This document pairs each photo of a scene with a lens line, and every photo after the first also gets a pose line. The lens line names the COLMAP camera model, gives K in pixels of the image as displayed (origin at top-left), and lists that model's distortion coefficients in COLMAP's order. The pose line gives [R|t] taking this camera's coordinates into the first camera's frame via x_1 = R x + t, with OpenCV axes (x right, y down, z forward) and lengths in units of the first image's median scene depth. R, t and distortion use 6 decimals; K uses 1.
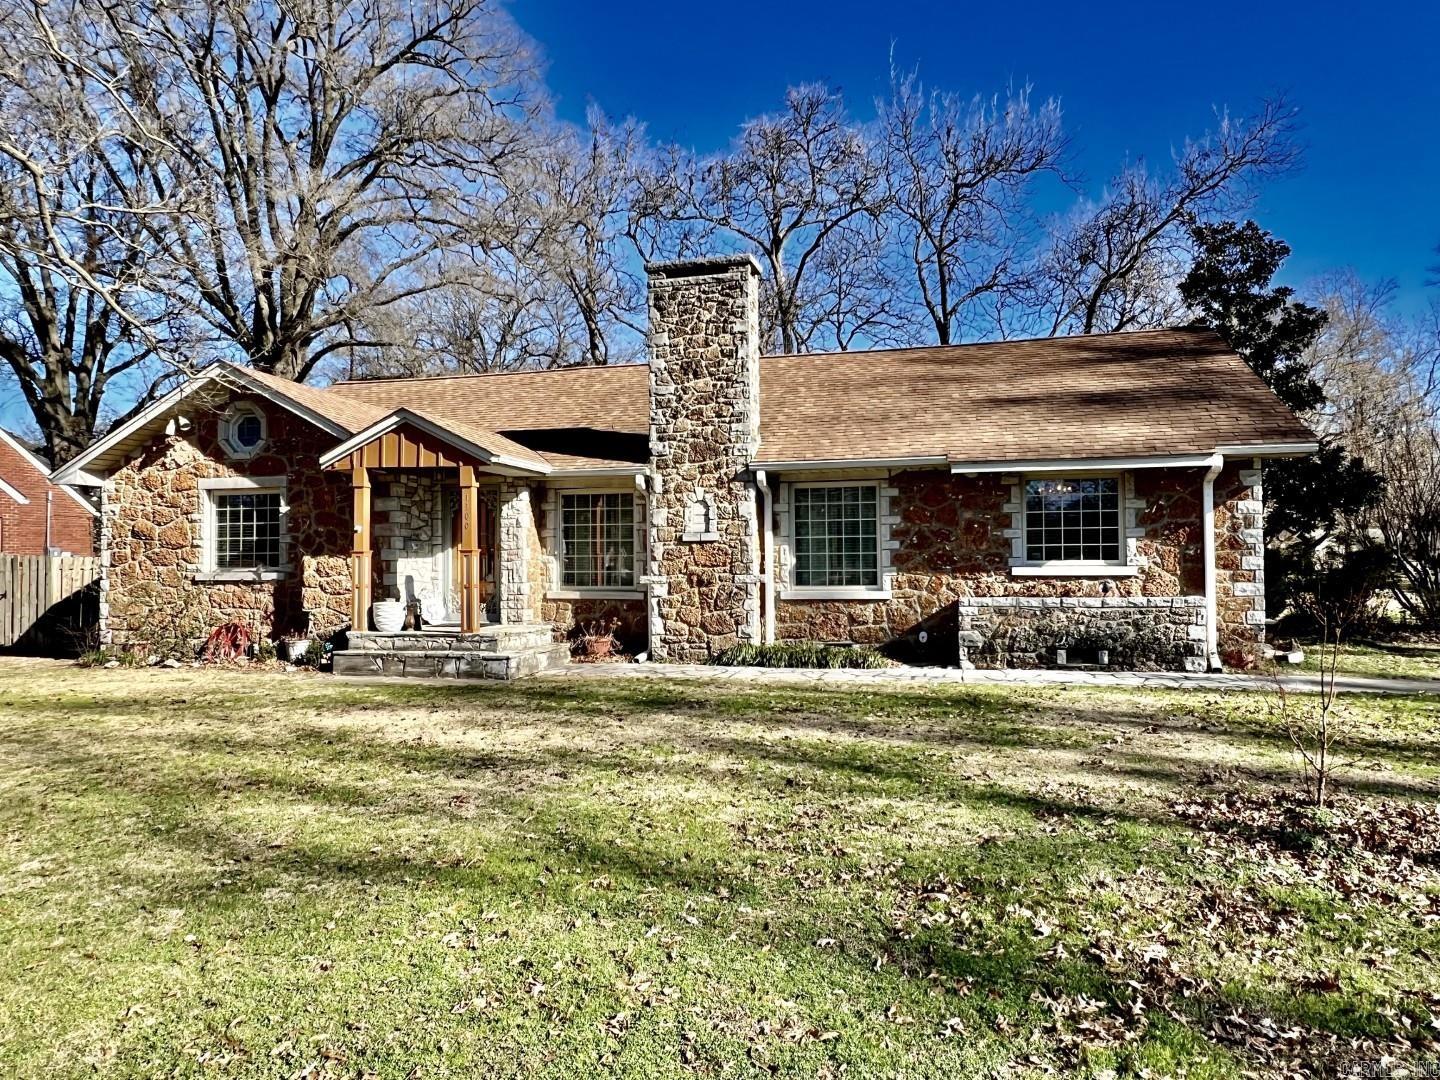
lens RADIAL K [[957.1, 0, 720.0], [0, 957.1, 540.0], [0, 0, 1]] dist [0.000987, -0.001016]
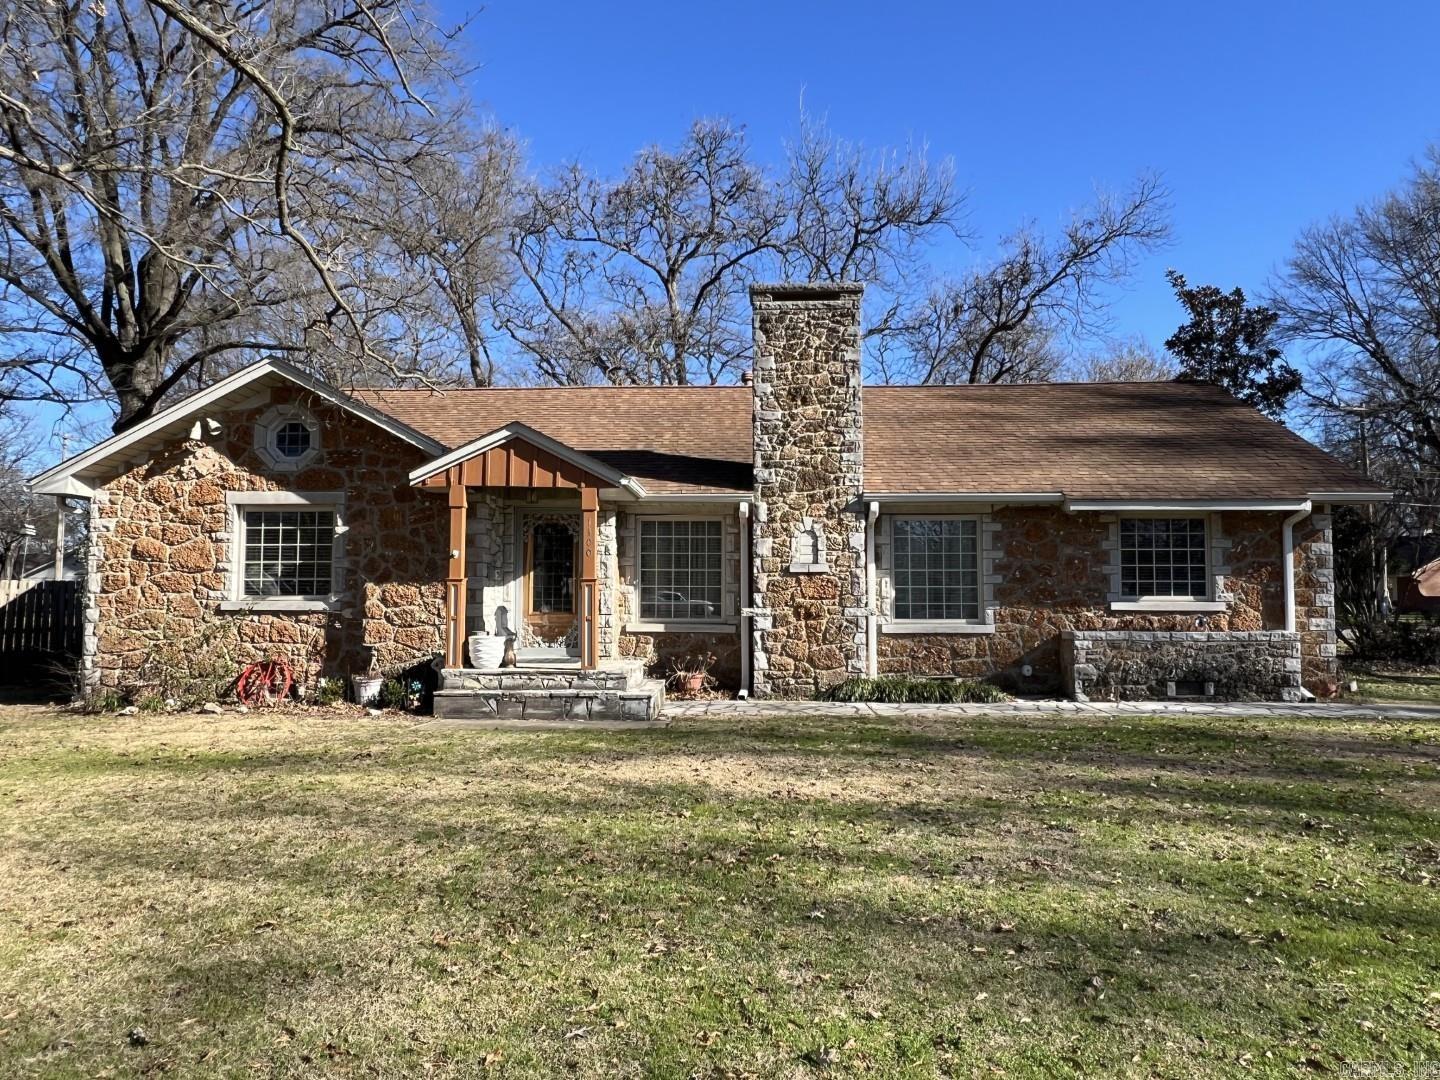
lens RADIAL K [[957.1, 0, 720.0], [0, 957.1, 540.0], [0, 0, 1]] dist [0.000987, -0.001016]
pose [[0.977521, 0.021065, 0.209785, -0.311298], [-0.014679, 0.999382, -0.031952, 0.000547], [-0.210329, 0.028155, 0.977225, 0.071451]]
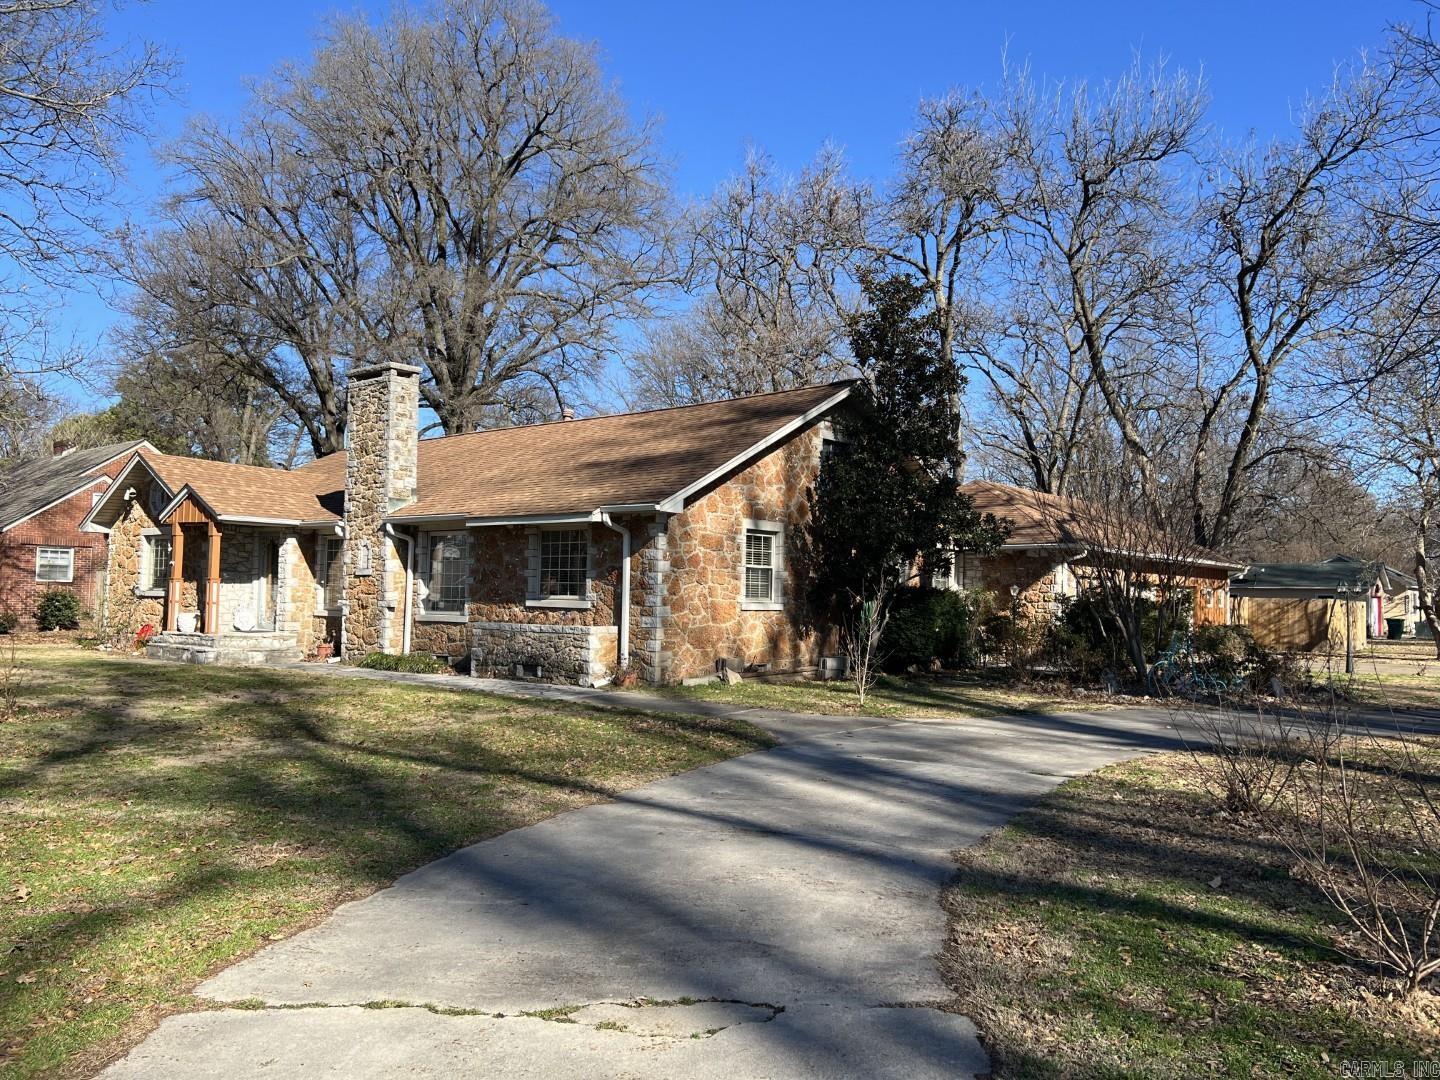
lens RADIAL K [[1084.7, 0, 718.3], [0, 1084.7, 551.0], [0, 0, 1]] dist [0.057470, -0.076288]
pose [[0.900133, 0.007168, -0.435556, 1.101276], [-0.015497, 0.999759, -0.015573, -0.016837], [0.435340, 0.020767, 0.900027, -0.171619]]
